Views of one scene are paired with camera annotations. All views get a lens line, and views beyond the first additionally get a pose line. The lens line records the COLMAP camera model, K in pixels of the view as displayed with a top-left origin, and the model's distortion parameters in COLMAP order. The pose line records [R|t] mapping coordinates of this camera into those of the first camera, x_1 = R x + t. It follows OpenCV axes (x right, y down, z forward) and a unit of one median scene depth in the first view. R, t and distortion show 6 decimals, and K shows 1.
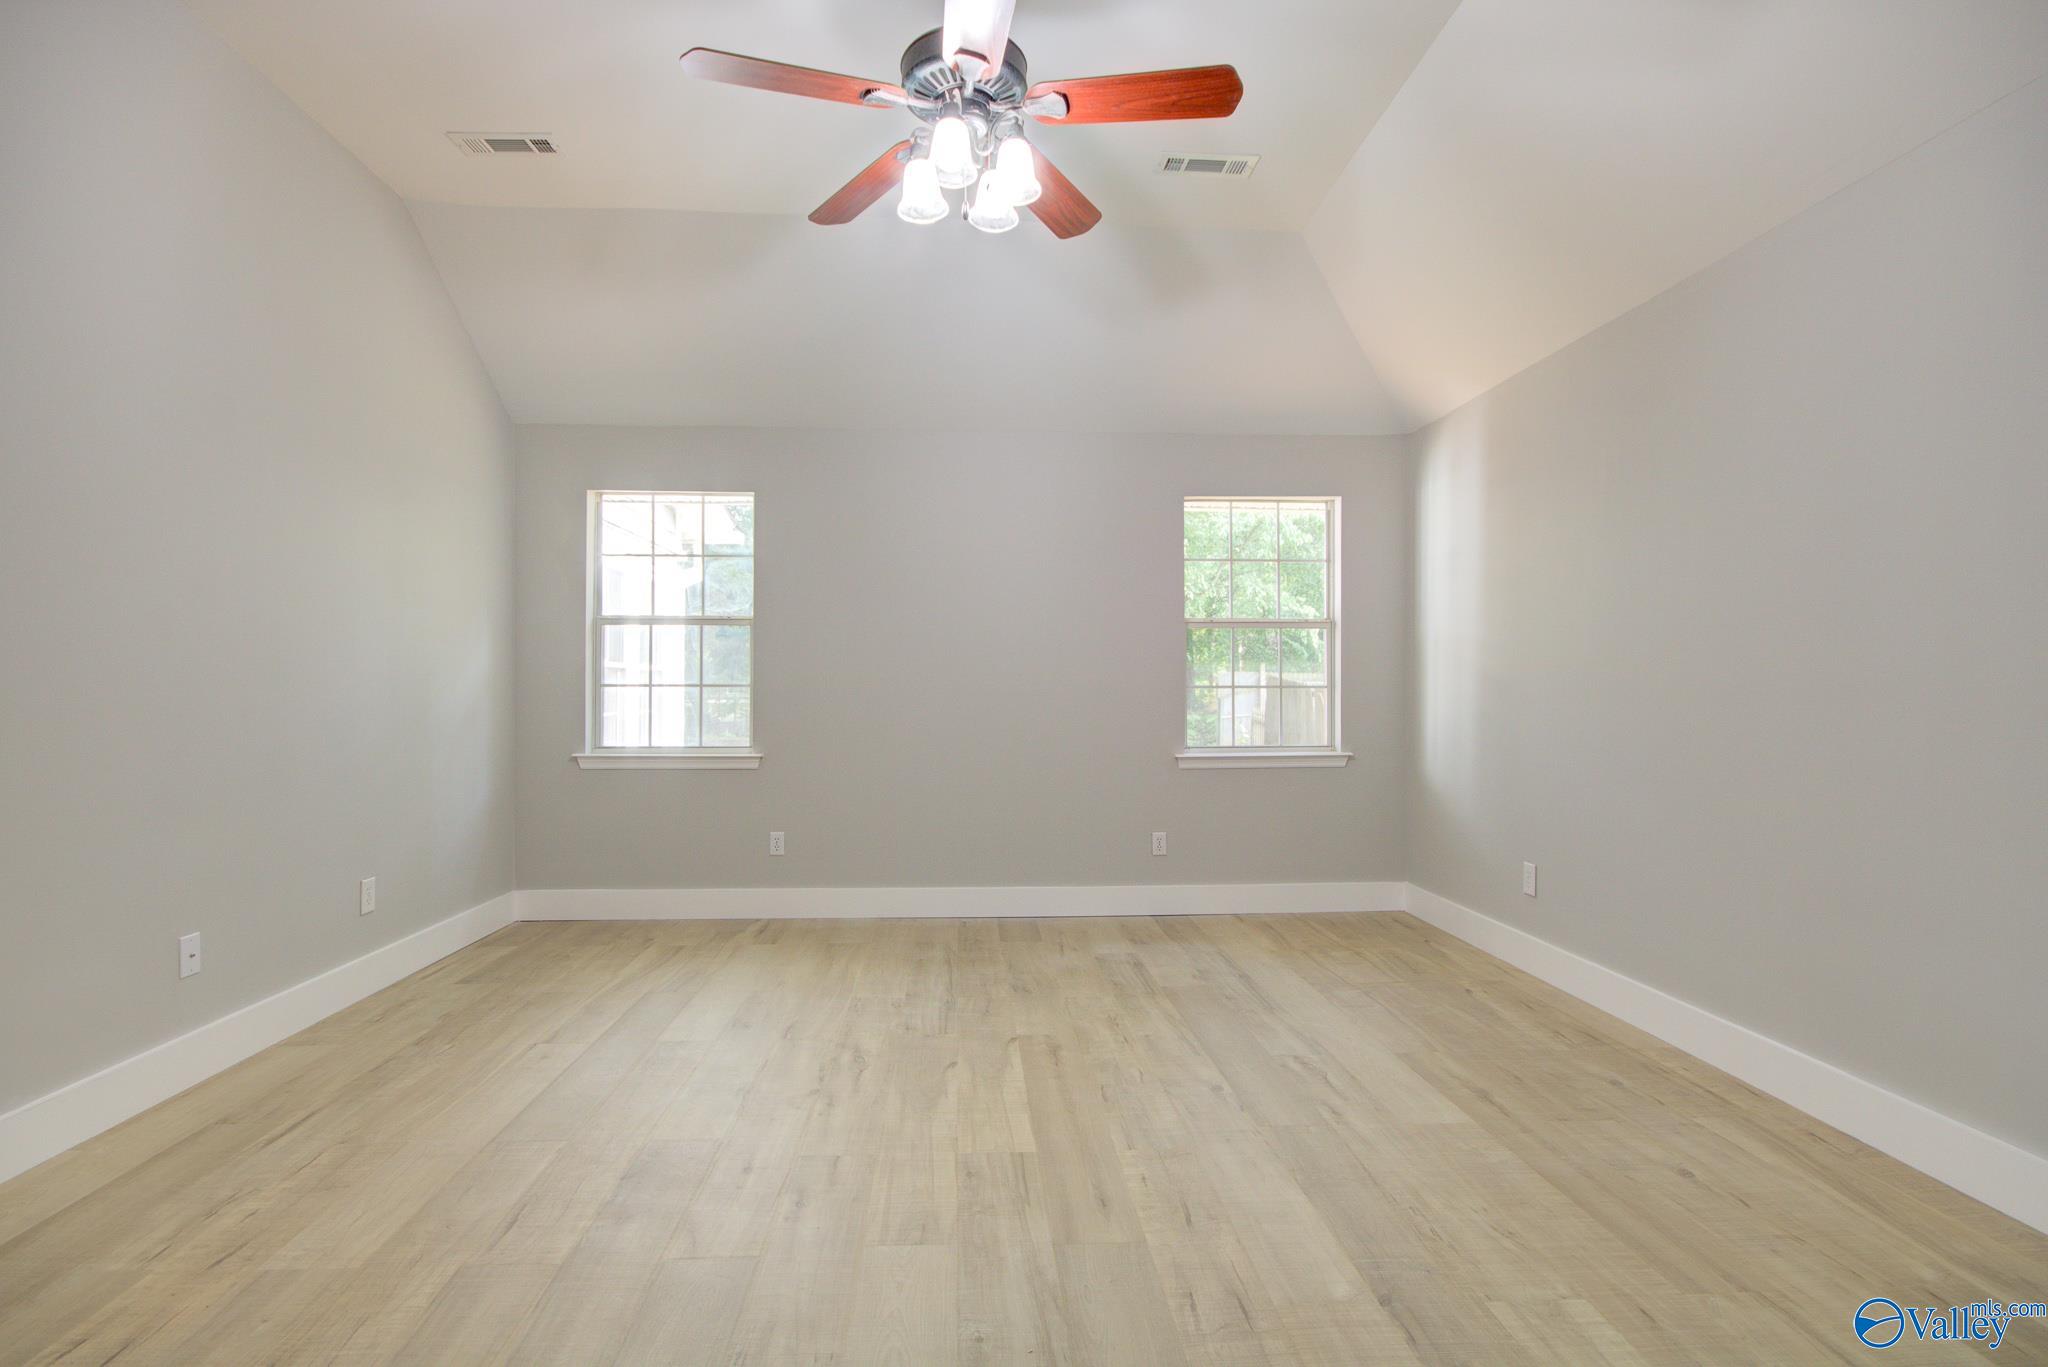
lens RADIAL K [[950.3, 0, 1014.5], [0, 950.3, 685.3], [0, 0, 1]] dist [-0.000898, -0.000406]
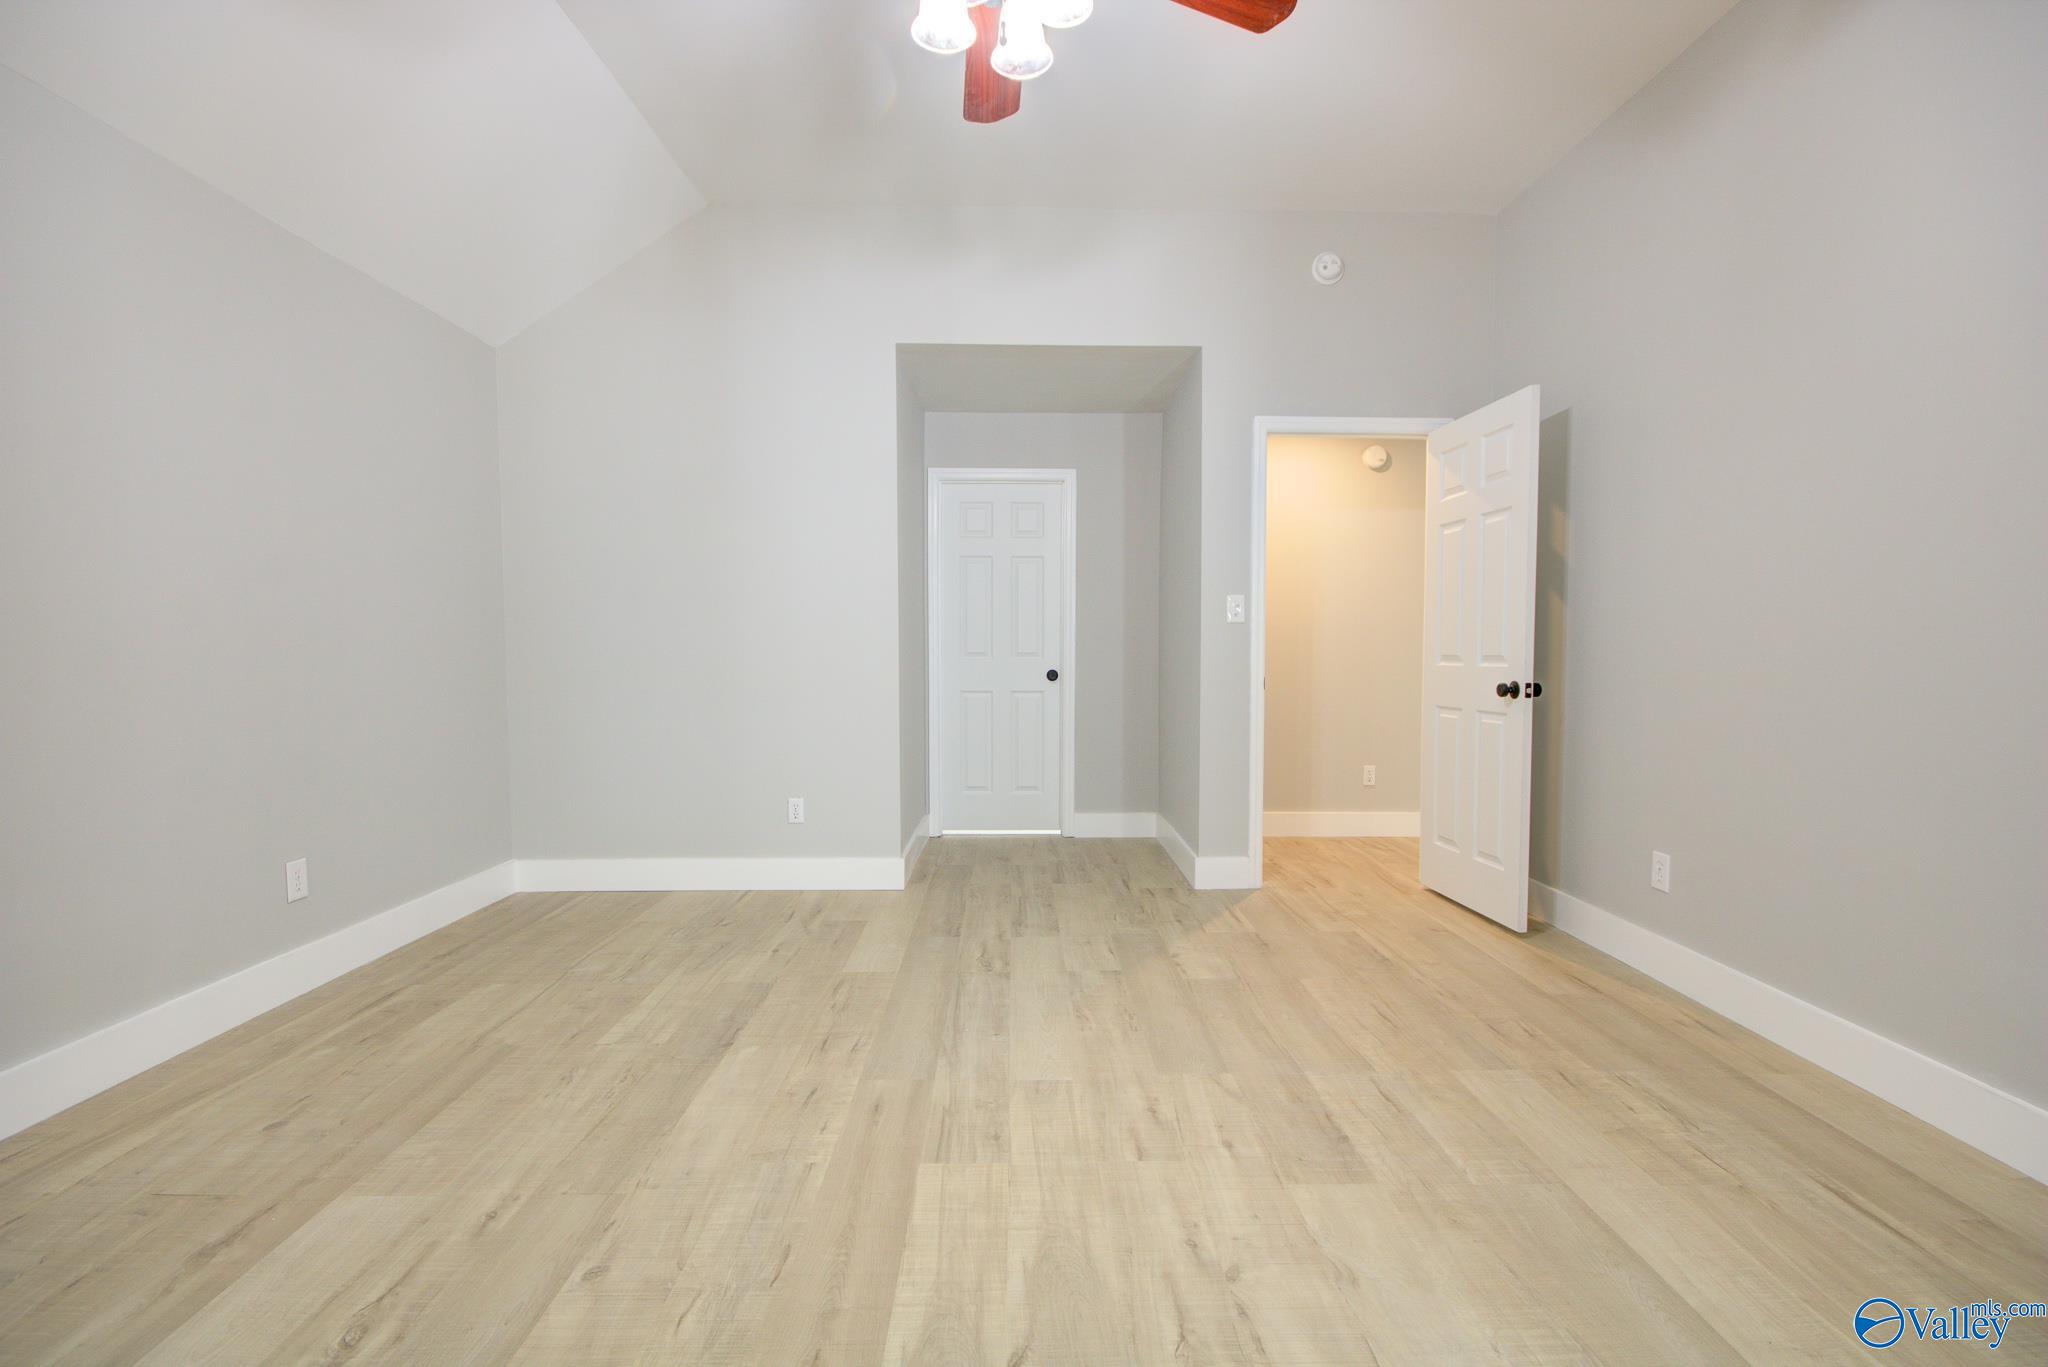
lens RADIAL K [[961.7, 0, 1036.1], [0, 961.7, 692.5], [0, 0, 1]] dist [-0.000793, 0.000143]
pose [[-0.999324, -0.008207, 0.035838, -0.076356], [-0.006706, 0.999103, 0.041802, 0.009906], [-0.036149, 0.041534, -0.998483, 1.254772]]
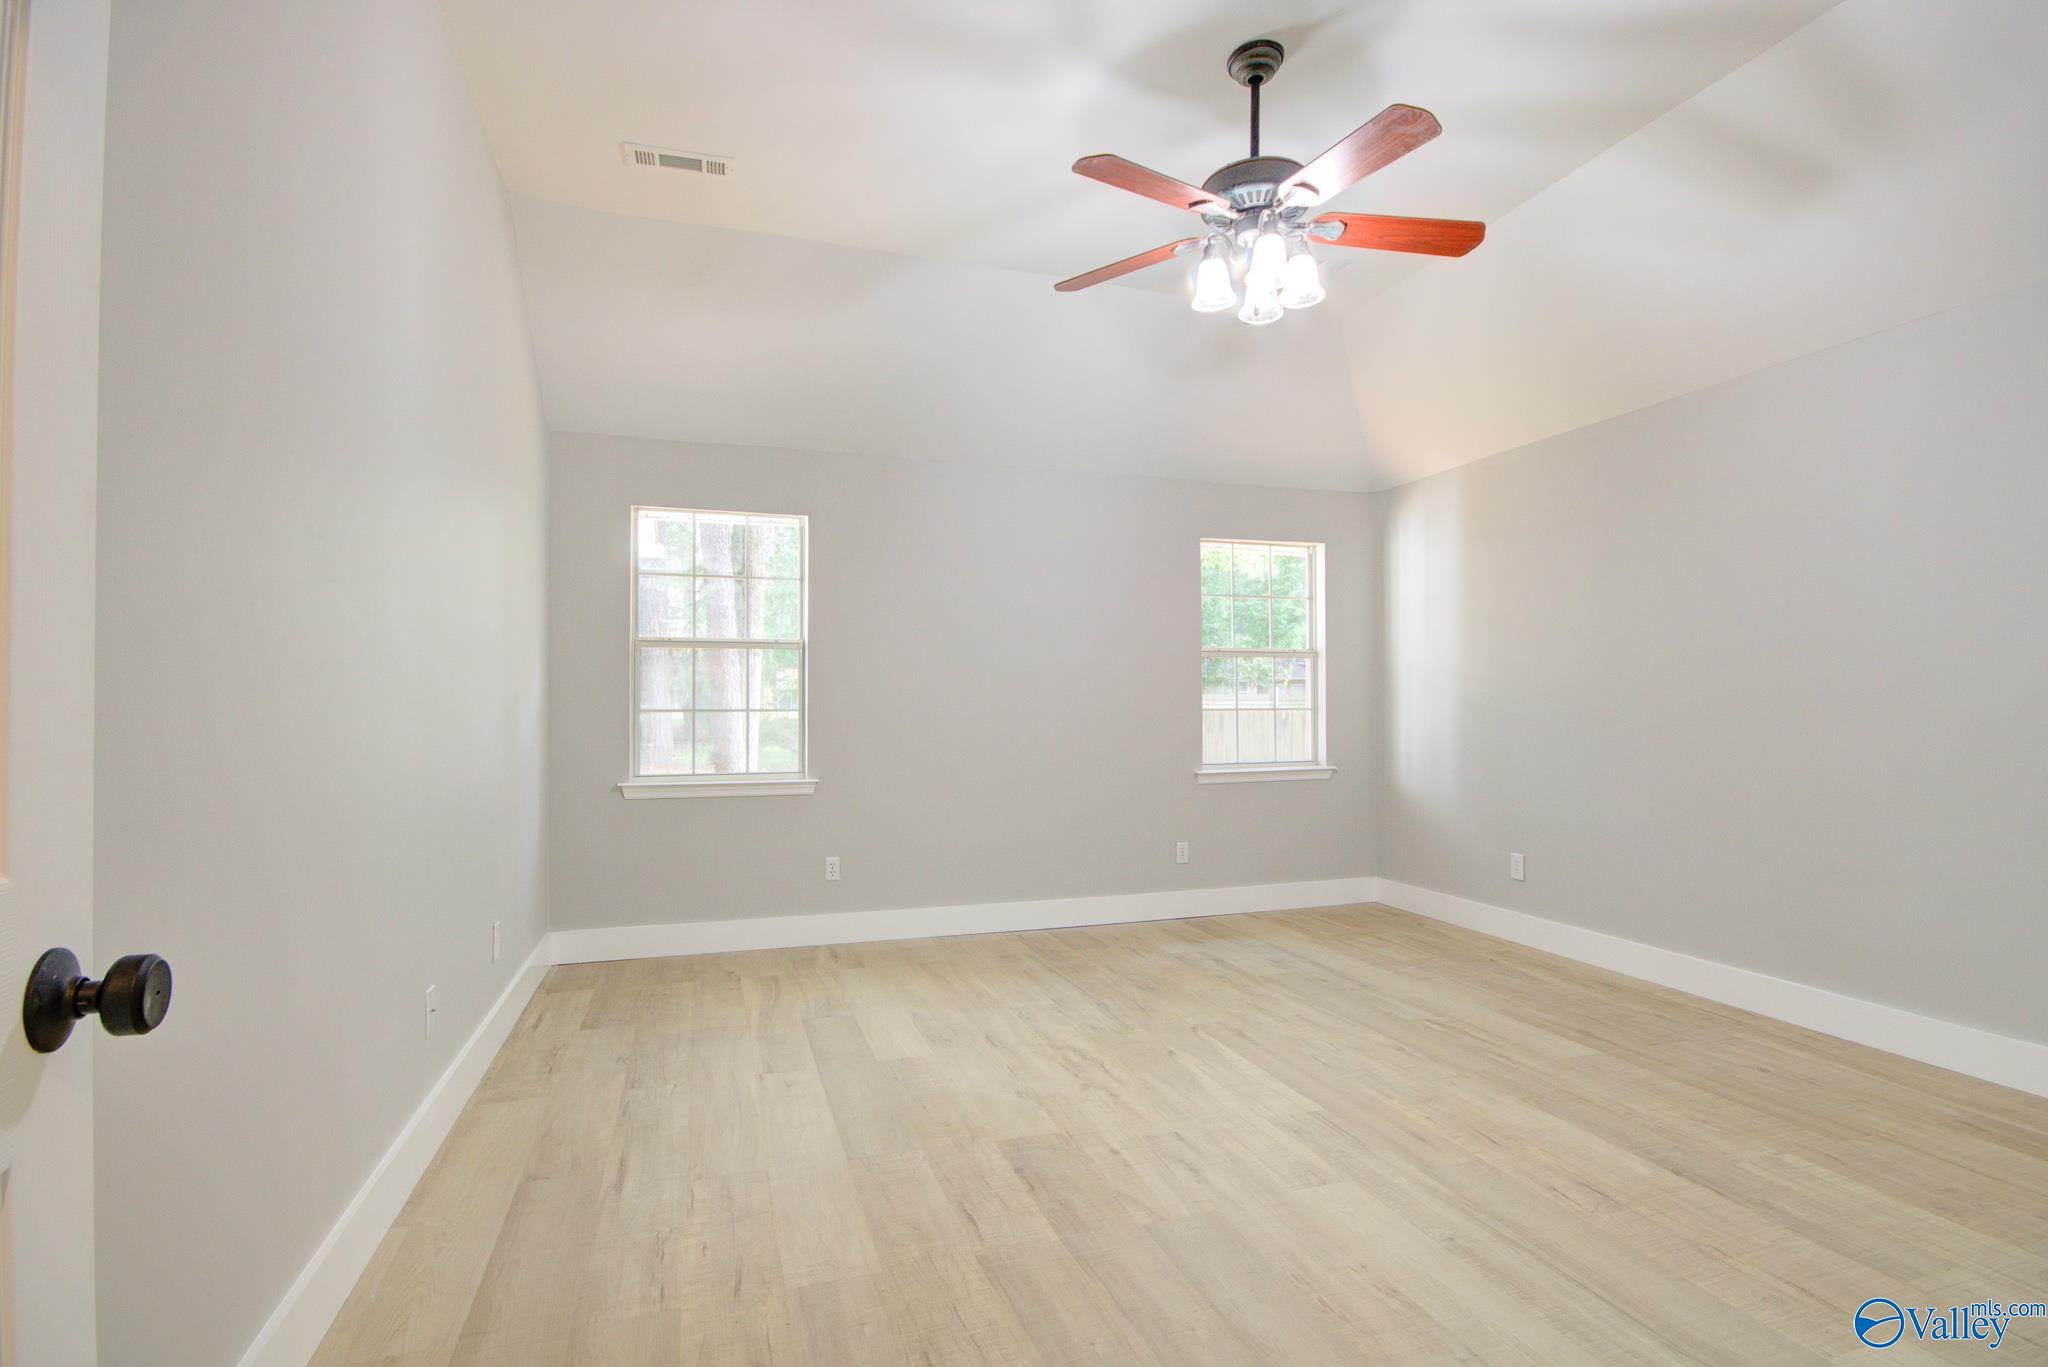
lens RADIAL K [[961.7, 0, 1036.1], [0, 961.7, 692.5], [0, 0, 1]] dist [-0.000793, 0.000143]
pose [[0.966215, 0.000301, 0.257737, -0.424070], [0.002359, 0.999947, -0.010012, -0.011114], [-0.257726, 0.010282, 0.966163, -0.045847]]
